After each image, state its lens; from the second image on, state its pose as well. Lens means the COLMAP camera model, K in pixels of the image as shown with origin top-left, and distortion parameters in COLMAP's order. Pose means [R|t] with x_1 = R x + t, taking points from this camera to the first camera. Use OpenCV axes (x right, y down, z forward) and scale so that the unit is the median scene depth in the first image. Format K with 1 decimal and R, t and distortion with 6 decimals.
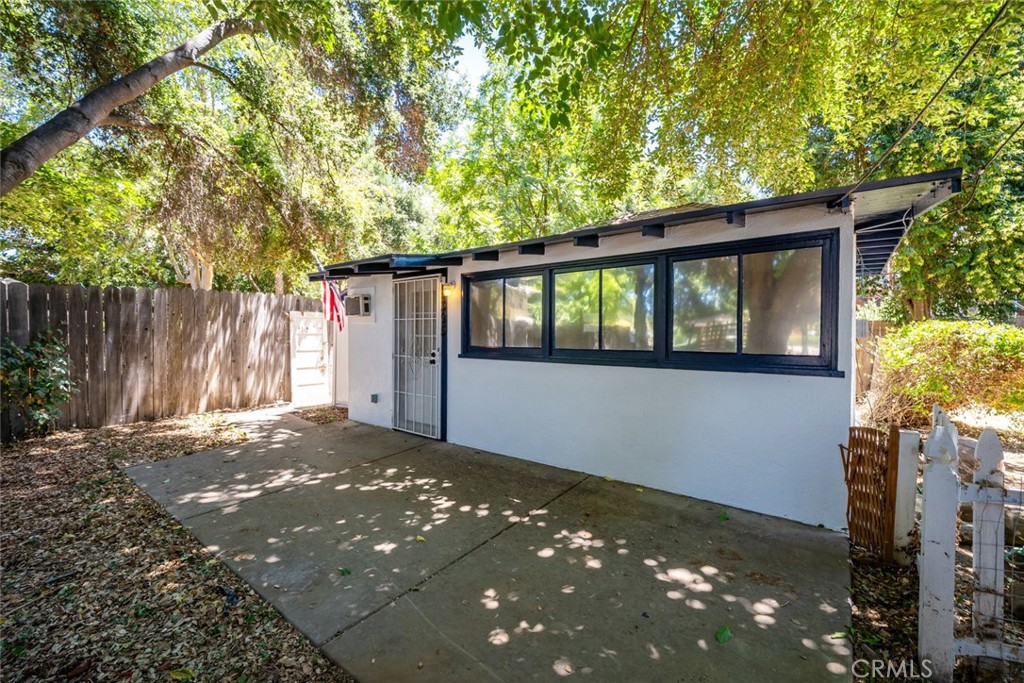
lens RADIAL K [[412.8, 0, 510.2], [0, 412.8, 338.0], [0, 0, 1]] dist [-0.002019, -0.000014]
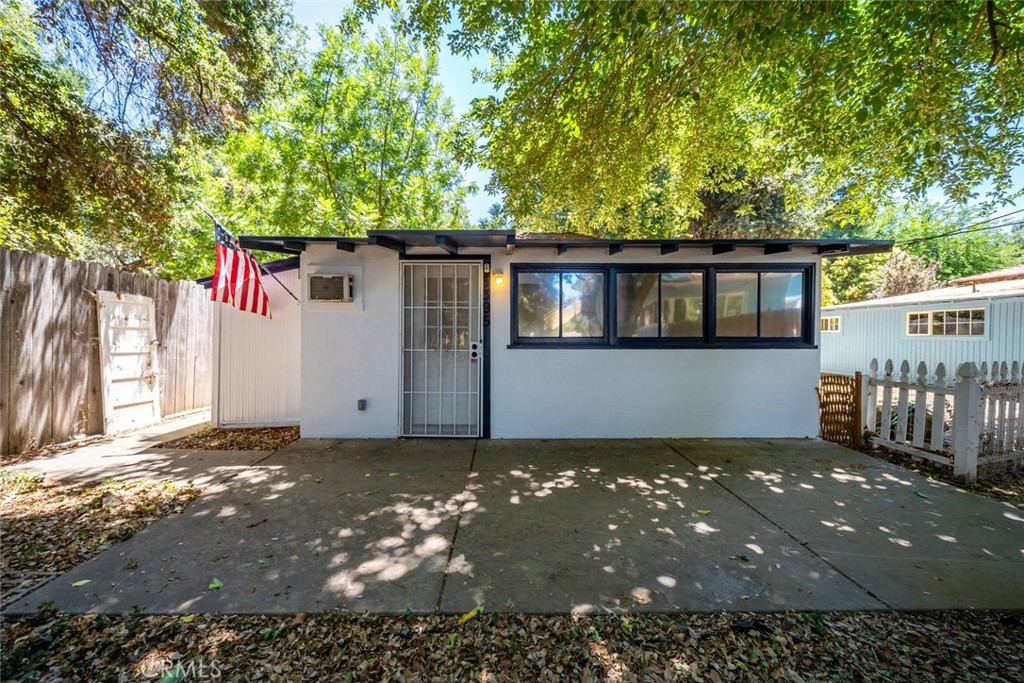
lens RADIAL K [[363.5, 0, 511.9], [0, 363.5, 340.2], [0, 0, 1]] dist [-0.004397, -0.000031]
pose [[0.794728, -0.001758, 0.606963, -0.768357], [0.007340, 0.999951, -0.006713, 0.040335], [-0.606921, 0.009790, 0.794702, 0.379324]]
